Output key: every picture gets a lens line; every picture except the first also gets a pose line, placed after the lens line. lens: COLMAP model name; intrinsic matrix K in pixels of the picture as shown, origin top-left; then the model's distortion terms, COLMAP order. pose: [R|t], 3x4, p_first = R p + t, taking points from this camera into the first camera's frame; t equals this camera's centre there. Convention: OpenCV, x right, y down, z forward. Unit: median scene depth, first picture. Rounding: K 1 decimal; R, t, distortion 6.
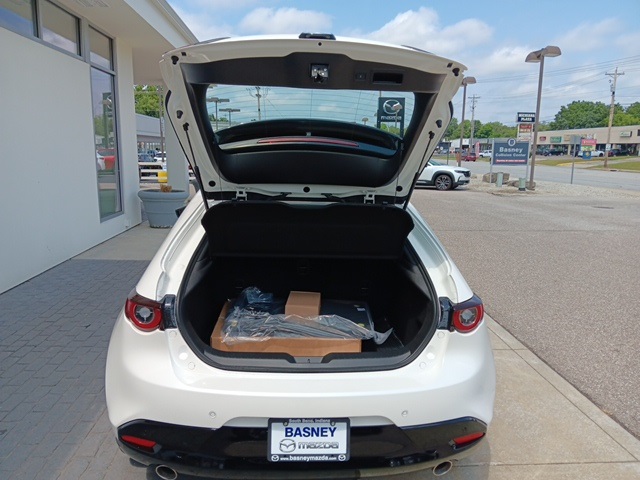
lens RADIAL K [[500.1, 0, 318.7], [0, 500.1, 237.4], [0, 0, 1]] dist [-0.008742, -0.031651]
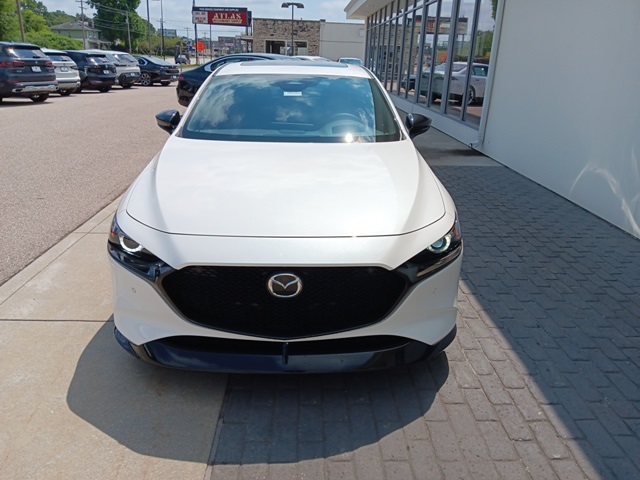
lens RADIAL K [[500.1, 0, 319.4], [0, 500.1, 242.6], [0, 0, 1]] dist [-0.008742, -0.031651]
pose [[-0.998159, -0.058038, 0.017586, -0.179366], [-0.041487, 0.865013, 0.500031, -0.462503], [-0.044233, 0.498381, -0.865829, 2.904825]]
